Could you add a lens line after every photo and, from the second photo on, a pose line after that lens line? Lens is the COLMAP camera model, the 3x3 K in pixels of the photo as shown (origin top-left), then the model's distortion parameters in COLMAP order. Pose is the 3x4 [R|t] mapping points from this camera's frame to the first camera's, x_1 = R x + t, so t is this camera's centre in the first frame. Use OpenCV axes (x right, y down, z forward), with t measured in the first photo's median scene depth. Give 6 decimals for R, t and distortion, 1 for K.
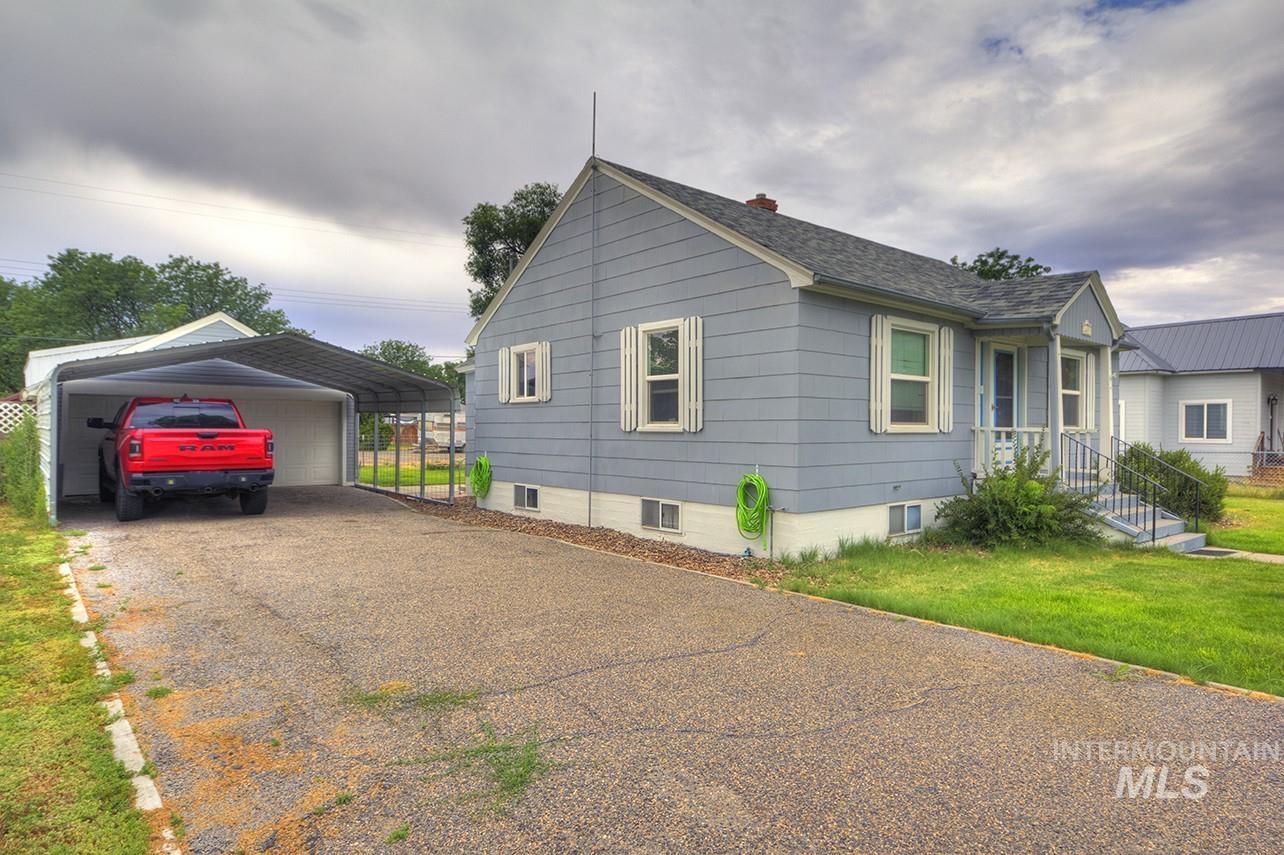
lens RADIAL K [[762.2, 0, 631.2], [0, 762.2, 429.6], [0, 0, 1]] dist [0.021048, -0.000722]
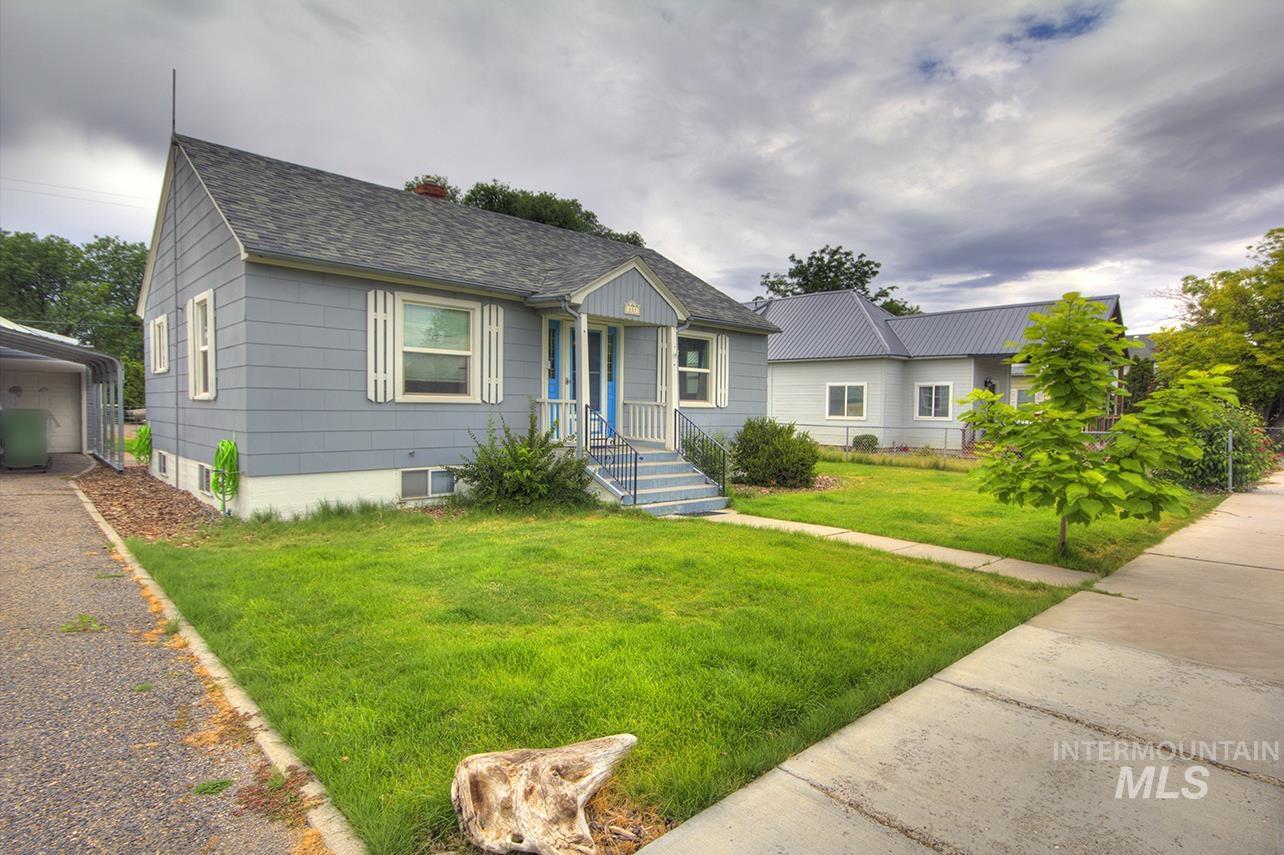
lens RADIAL K [[696.4, 0, 648.4], [0, 696.4, 427.8], [0, 0, 1]] dist [0.006280, 0.000202]
pose [[0.998281, 0.007523, 0.058124, 0.098193], [-0.009101, 0.999596, 0.026941, 0.001651], [-0.057898, -0.027424, 0.997946, 0.001811]]
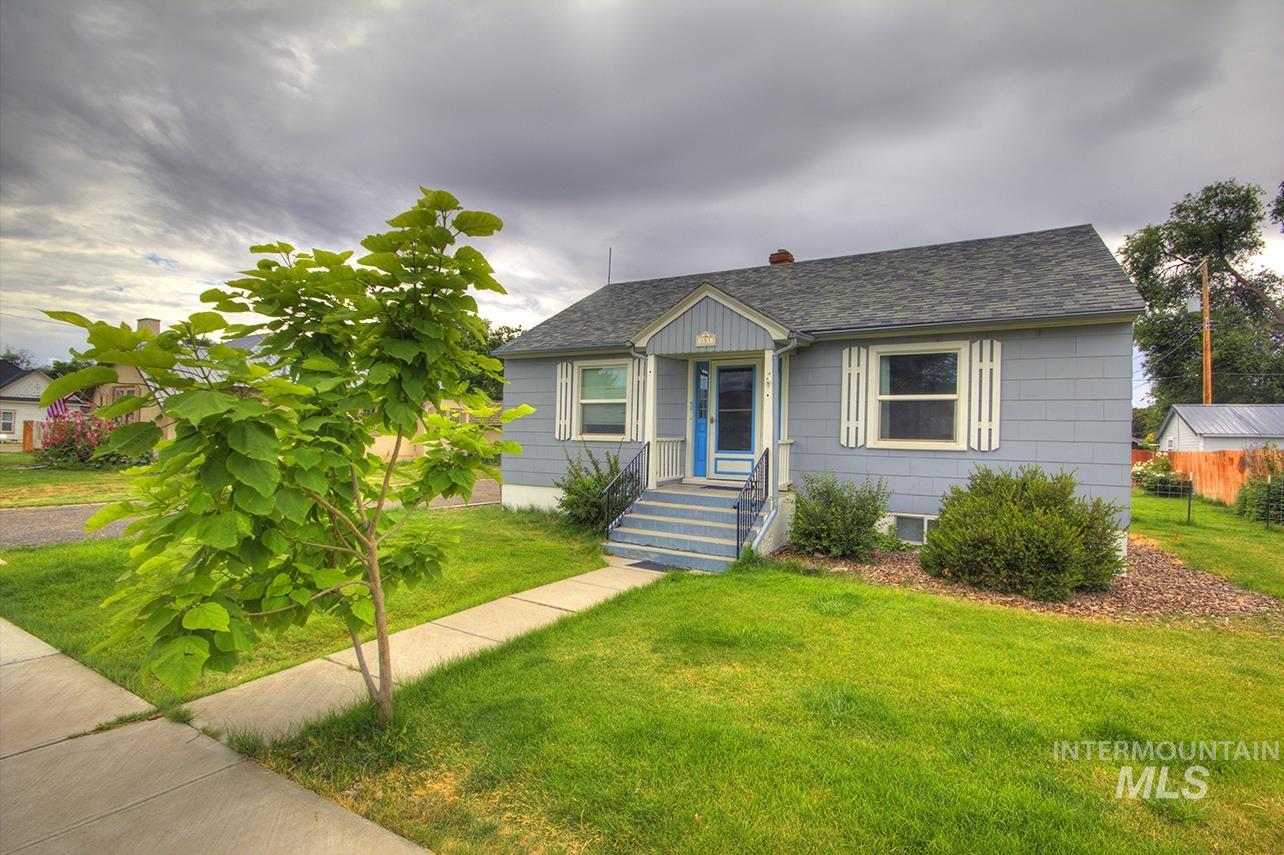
lens RADIAL K [[595.0, 0, 640.2], [0, 595.0, 448.6], [0, 0, 1]] dist [-0.002675, -0.000319]
pose [[0.343671, 0.012483, -0.939007, 0.228895], [-0.026310, 0.999647, 0.003660, 0.001921], [0.938722, 0.023447, 0.343878, 0.114169]]
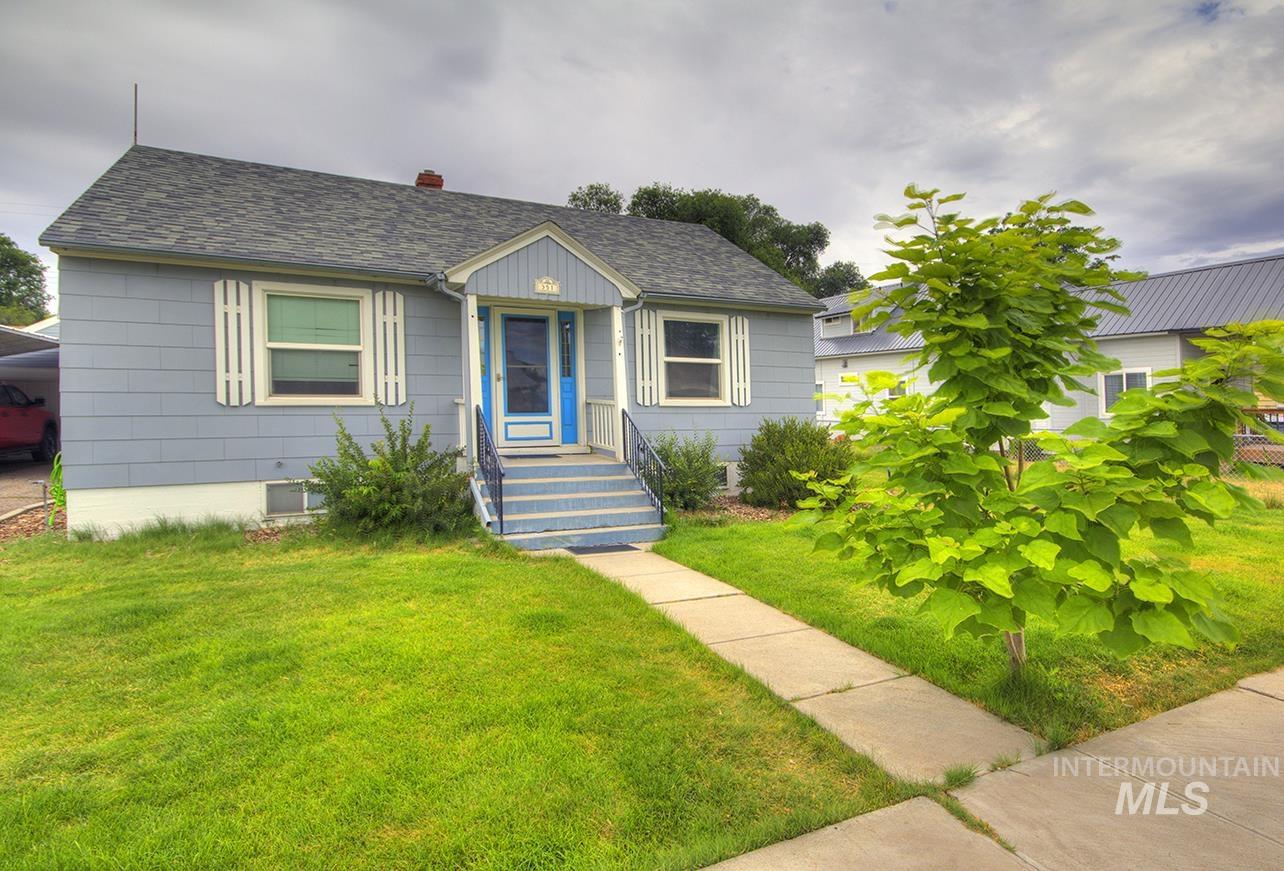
lens RADIAL K [[688.0, 0, 679.7], [0, 688.0, 398.3], [0, 0, 1]] dist [0.006743, -0.004616]
pose [[0.970492, -0.007811, -0.241005, 0.162946], [0.004109, 0.999866, -0.015858, 0.001626], [0.241097, 0.014399, 0.970394, 0.047925]]
